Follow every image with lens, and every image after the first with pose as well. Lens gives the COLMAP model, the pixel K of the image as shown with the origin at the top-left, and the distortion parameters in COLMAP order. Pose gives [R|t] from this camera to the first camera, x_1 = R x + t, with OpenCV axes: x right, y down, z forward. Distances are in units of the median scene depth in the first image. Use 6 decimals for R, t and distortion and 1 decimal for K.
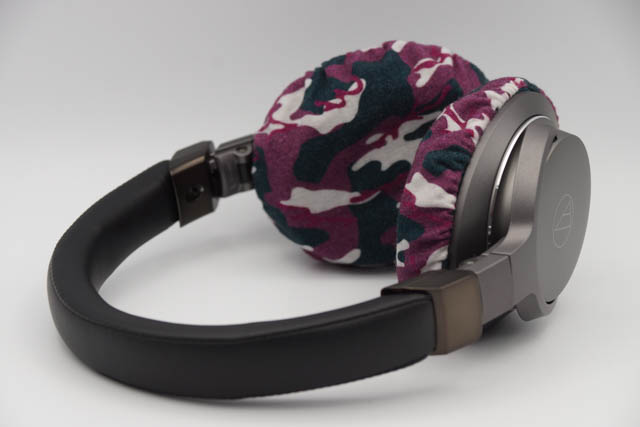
lens RADIAL K [[1720.1, 0, 320.0], [0, 1720.1, 213.5], [0, 0, 1]] dist [0.055422, 0.014444]
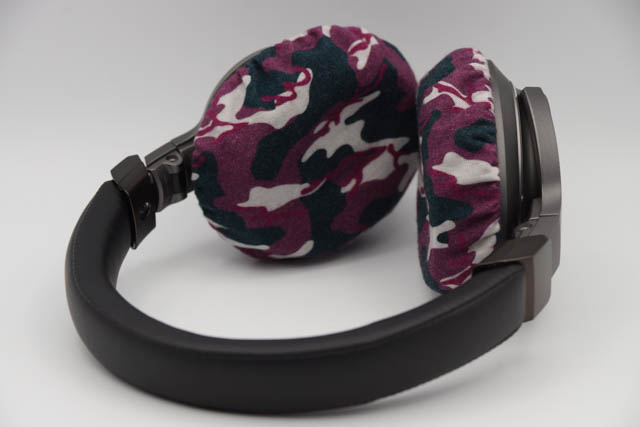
lens RADIAL K [[1720.1, 0, 320.0], [0, 1720.1, 213.5], [0, 0, 1]] dist [0.055422, 0.014444]
pose [[0.910721, -0.153818, 0.383312, -0.356388], [0.147486, 0.987991, 0.046053, -0.040001], [-0.385792, 0.014591, 0.922470, 0.087974]]
